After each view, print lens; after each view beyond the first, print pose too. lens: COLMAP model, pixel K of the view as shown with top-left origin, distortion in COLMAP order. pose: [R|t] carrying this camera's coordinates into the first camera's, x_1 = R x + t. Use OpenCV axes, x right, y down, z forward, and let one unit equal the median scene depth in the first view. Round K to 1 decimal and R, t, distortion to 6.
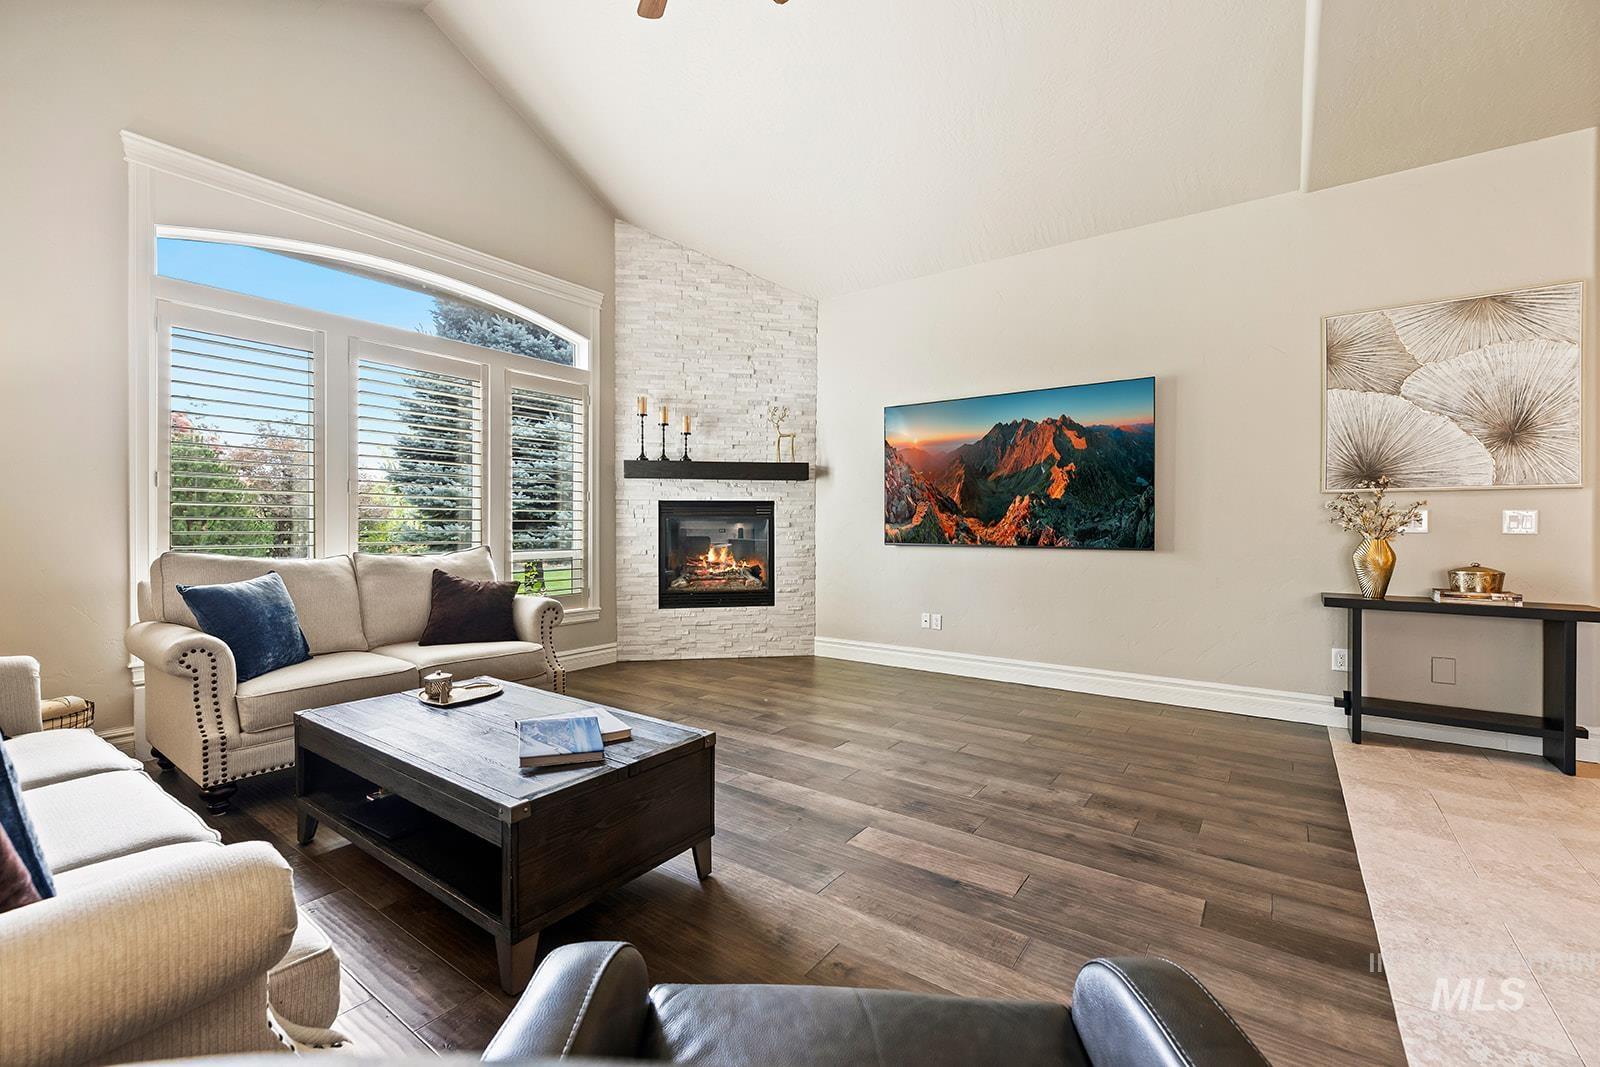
lens RADIAL K [[671.2, 0, 798.2], [0, 671.2, 526.5], [0, 0, 1]] dist [0.002054, -0.000252]
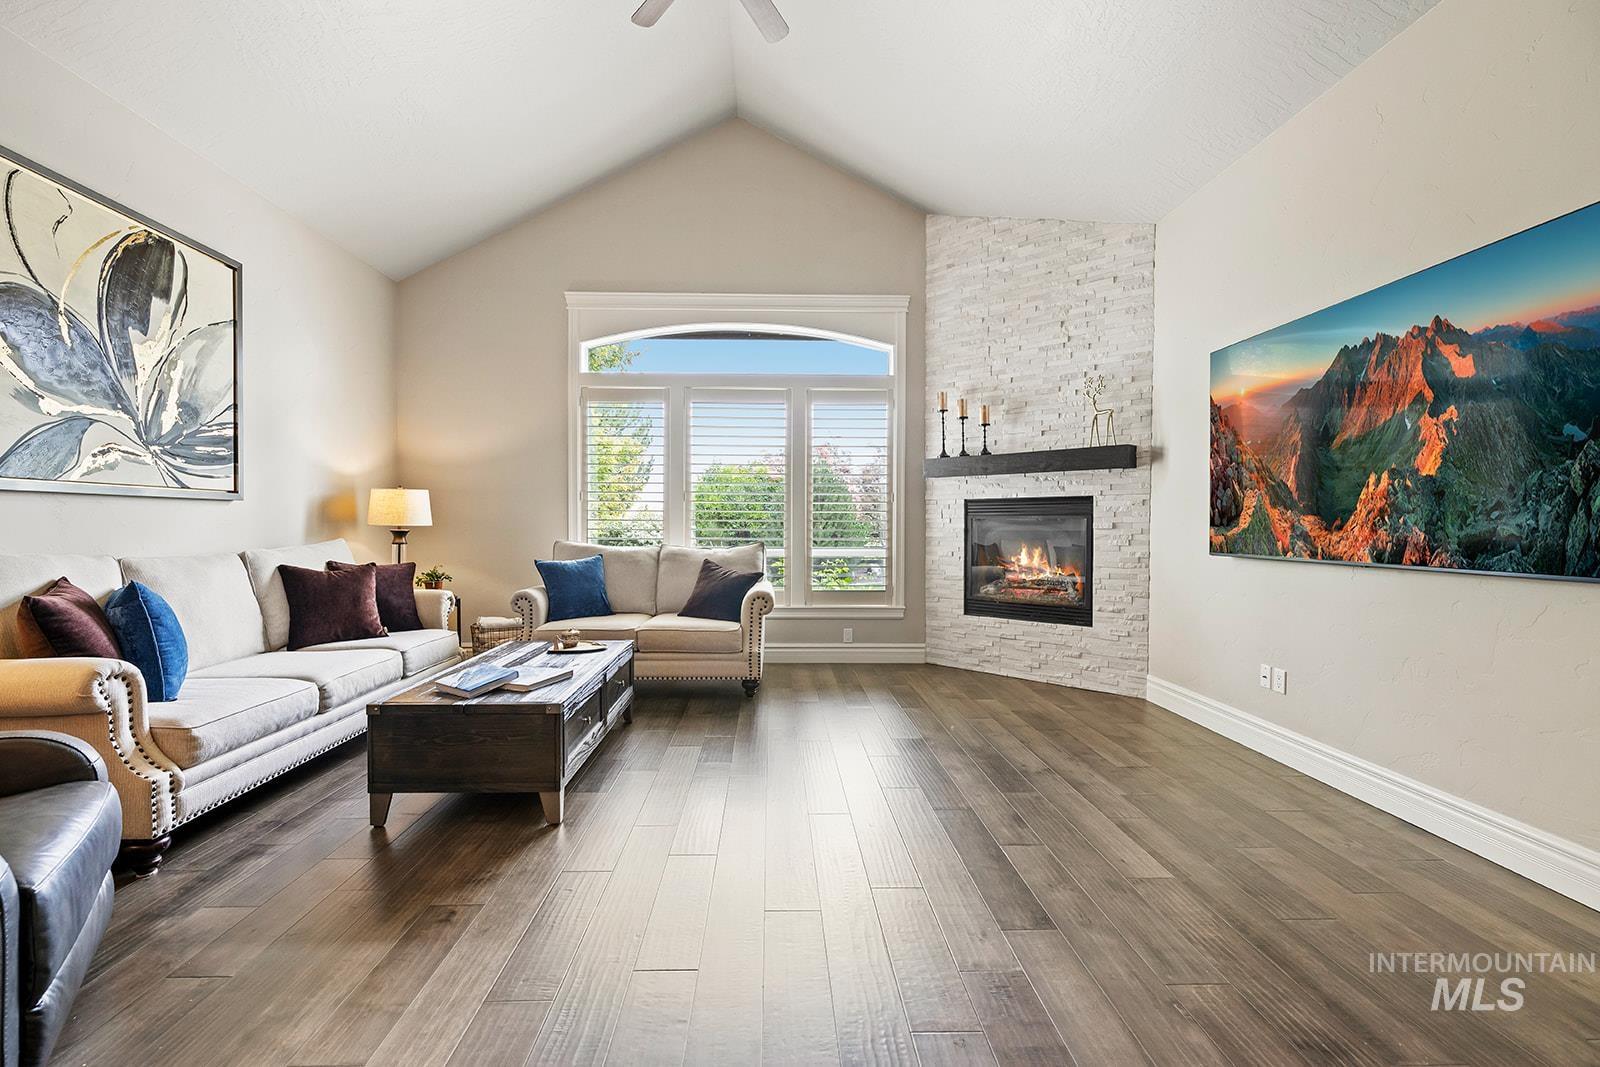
lens RADIAL K [[680.3, 0, 800.0], [0, 680.3, 533.5], [0, 0, 1]] dist [0.002001, -0.000036]
pose [[0.605836, 0.012378, -0.795493, 0.414384], [-0.004851, 0.999918, 0.011865, -0.001123], [0.795575, -0.003329, 0.605846, 0.242720]]
